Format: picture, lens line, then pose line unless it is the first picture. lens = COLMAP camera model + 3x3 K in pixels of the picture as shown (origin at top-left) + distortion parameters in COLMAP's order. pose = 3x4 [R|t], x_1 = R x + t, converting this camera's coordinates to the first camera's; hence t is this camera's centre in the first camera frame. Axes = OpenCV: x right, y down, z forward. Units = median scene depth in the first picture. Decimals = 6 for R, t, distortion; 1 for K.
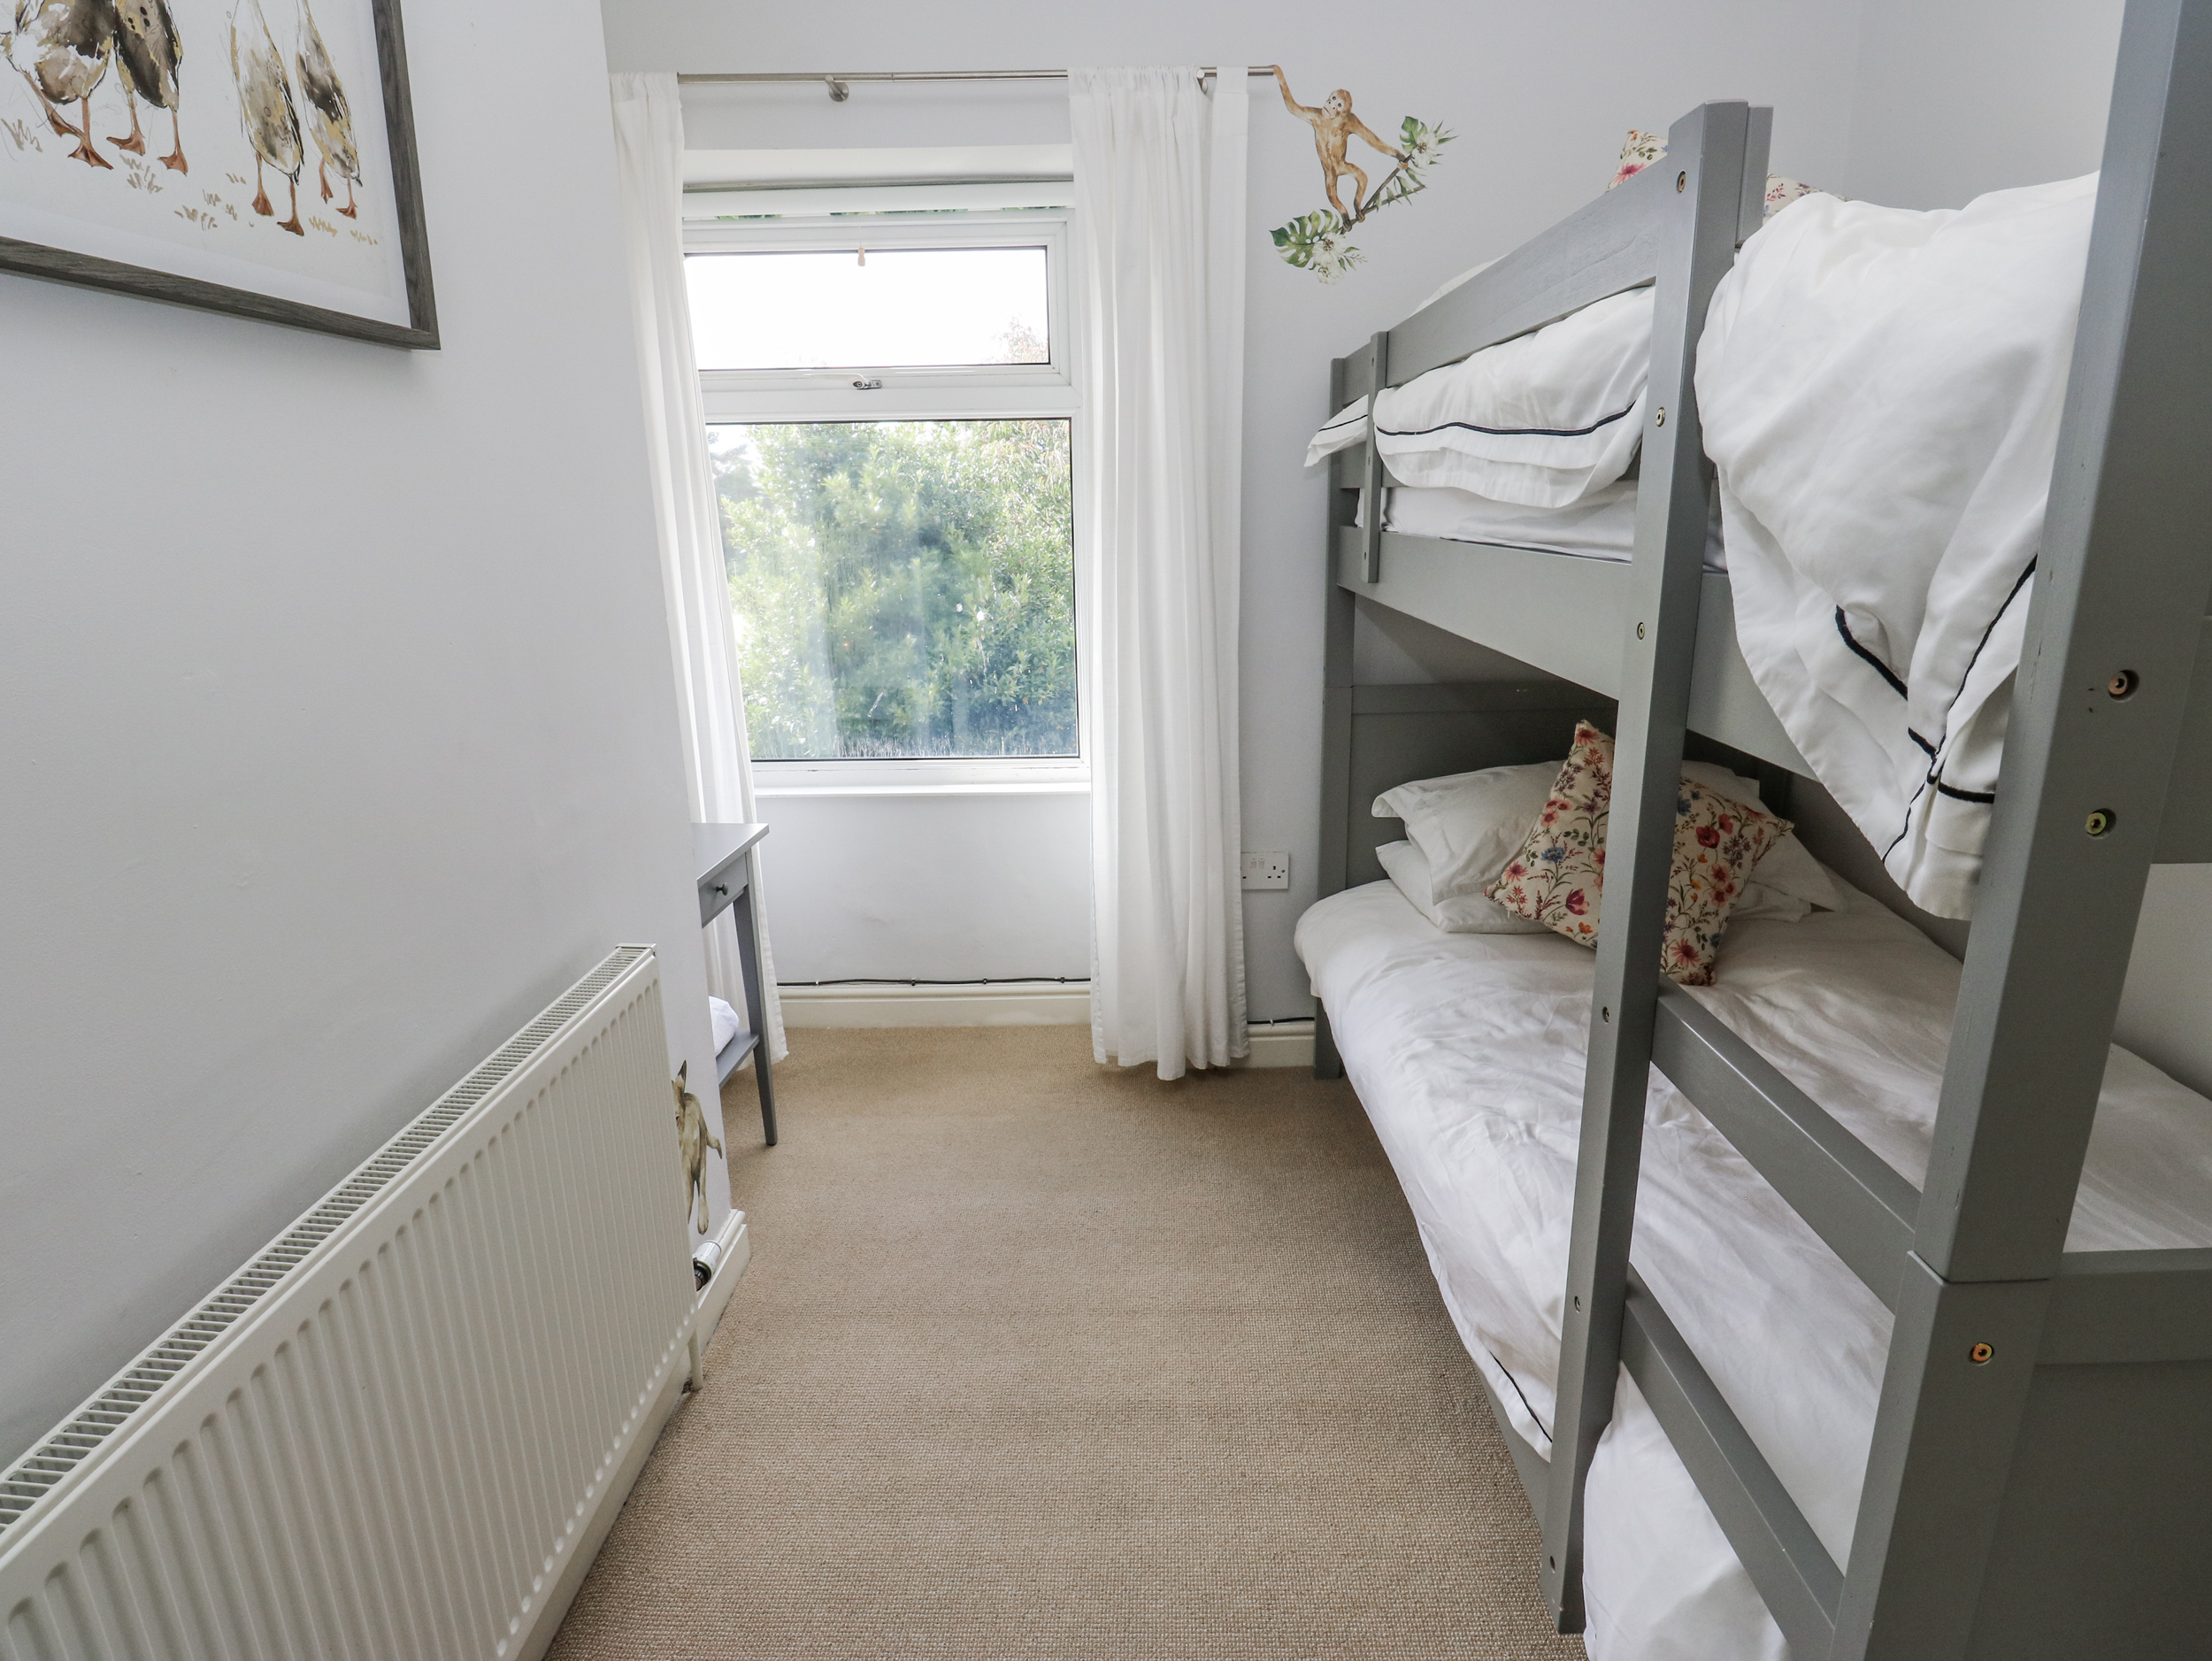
lens RADIAL K [[1161.2, 0, 1094.9], [0, 1161.2, 821.9], [0, 0, 1]] dist [-0.003006, -0.012911]
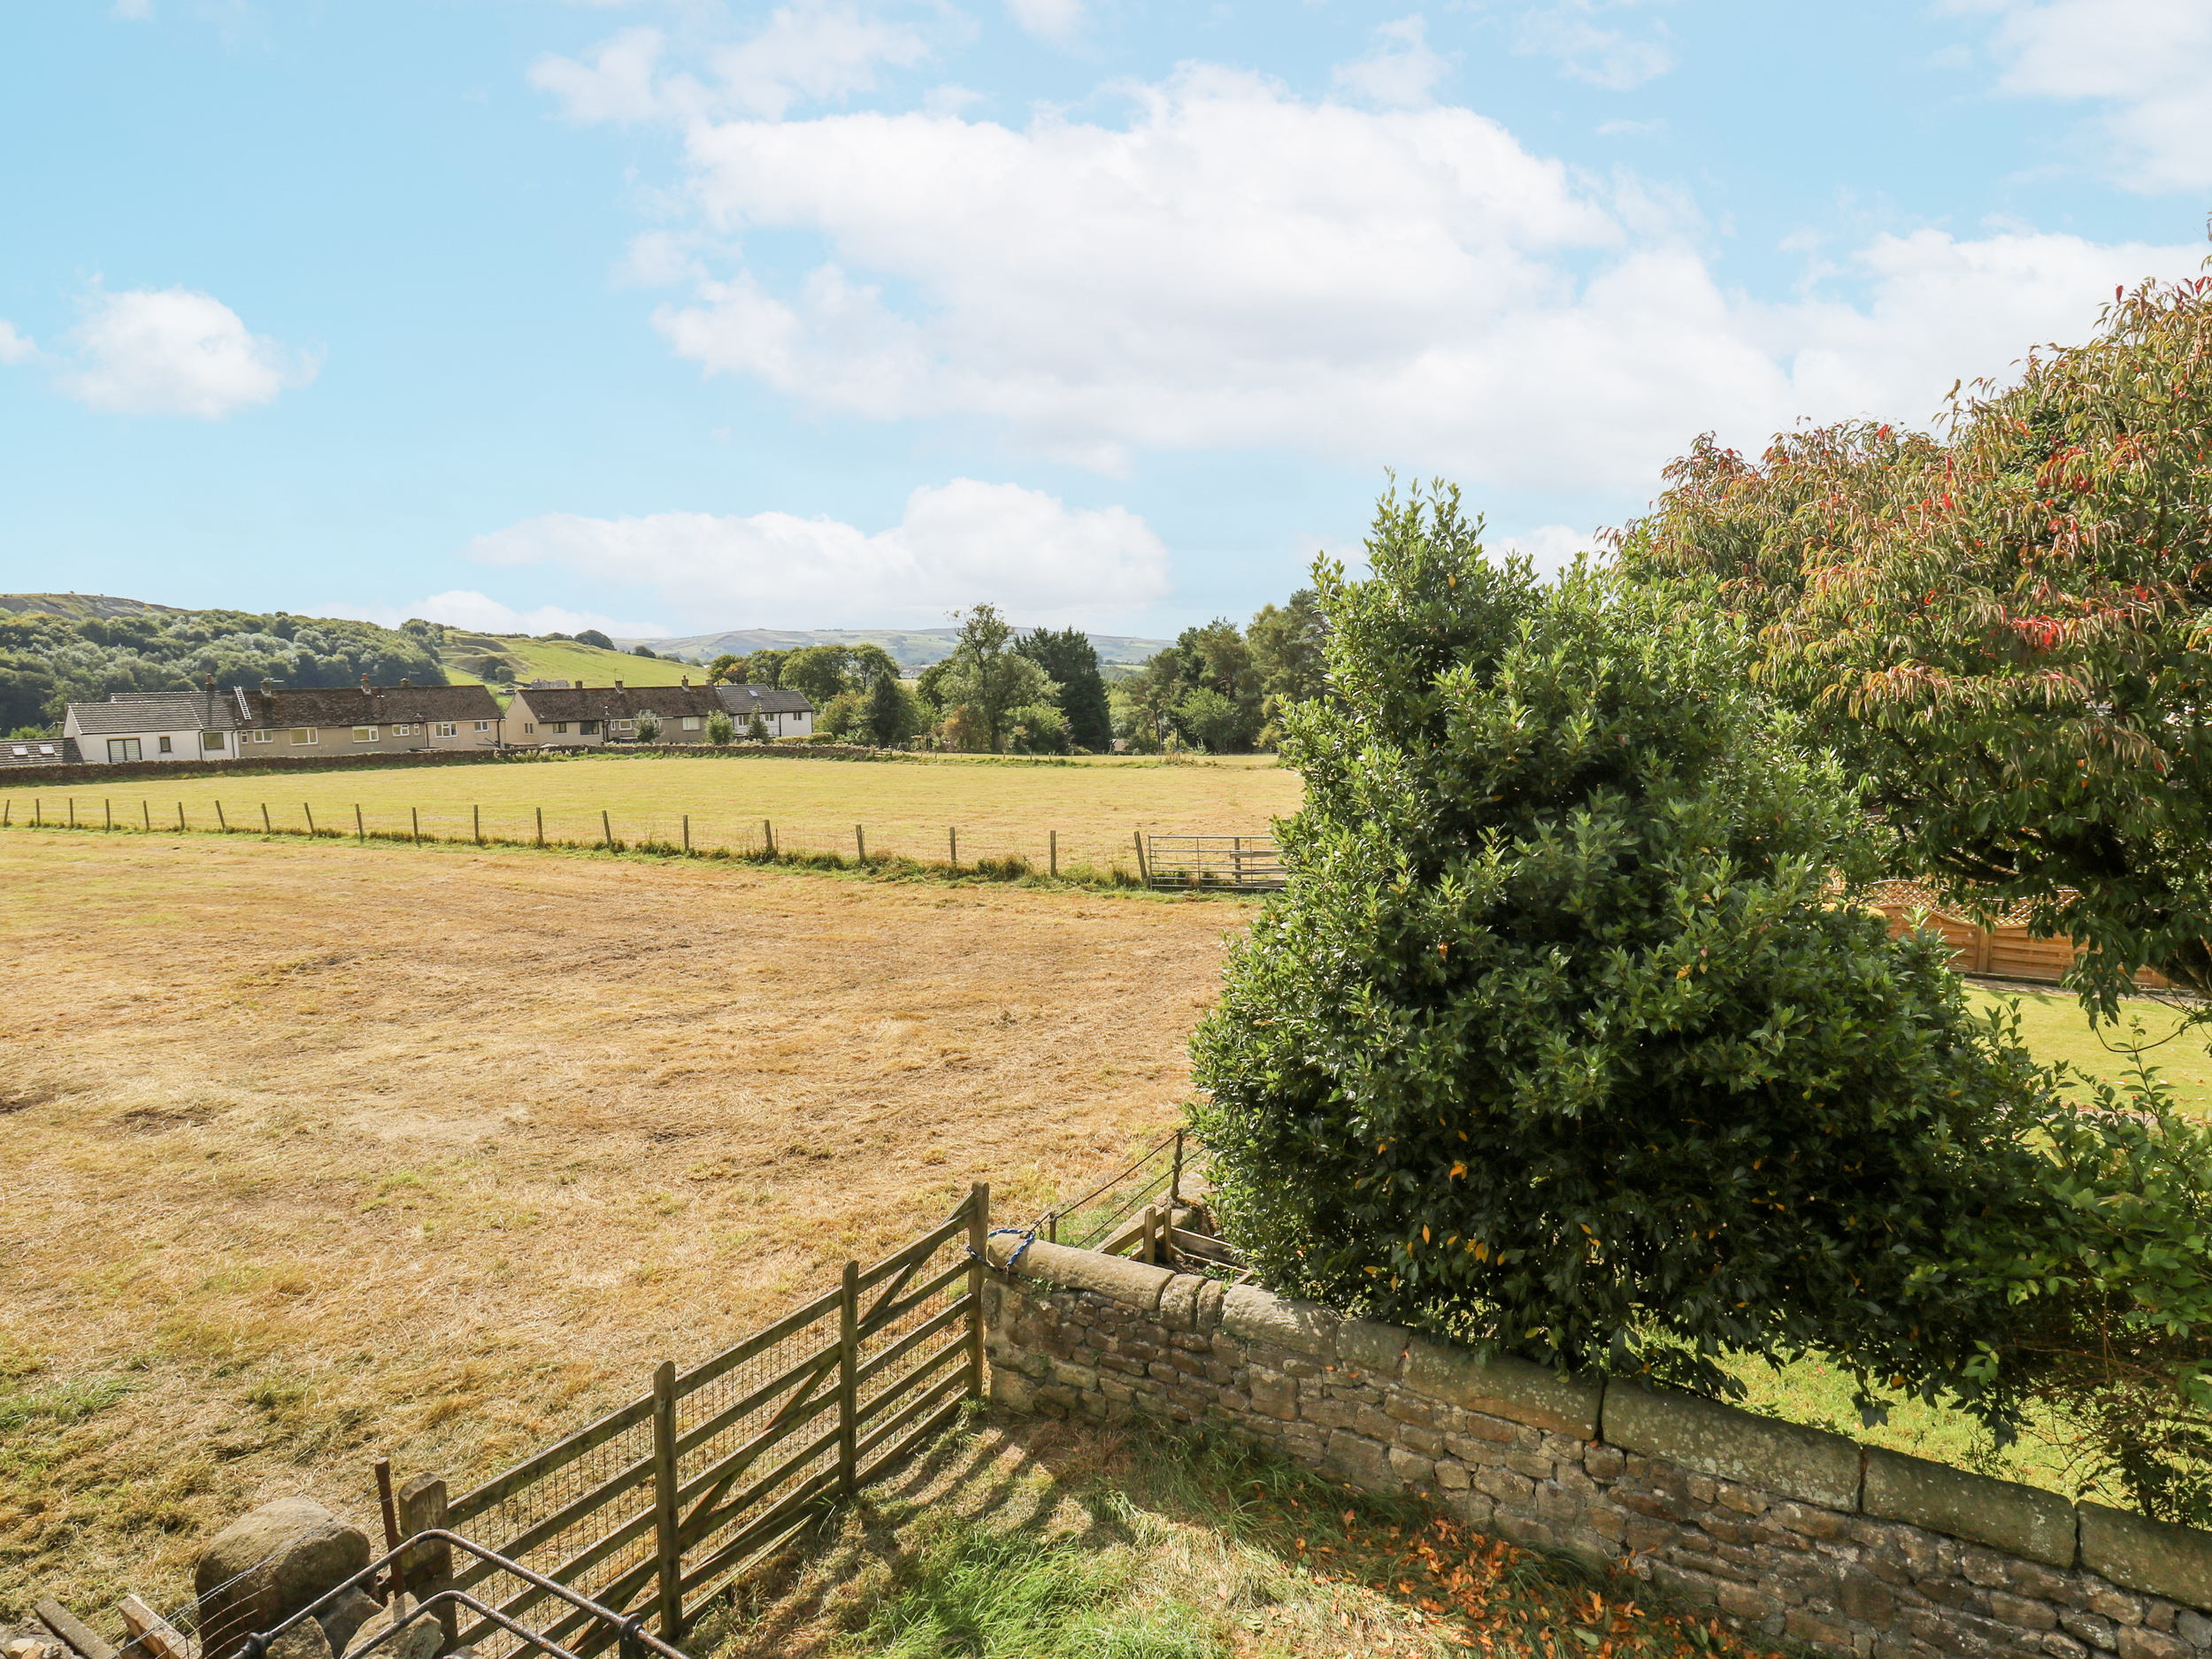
lens RADIAL K [[1161.1, 0, 1094.9], [0, 1161.1, 820.9], [0, 0, 1]] dist [-0.003006, -0.012911]
pose [[0.874010, 0.075504, -0.480006, -0.090340], [-0.133650, 0.987106, -0.088083, -0.140886], [0.467166, 0.141138, 0.872832, 0.395033]]
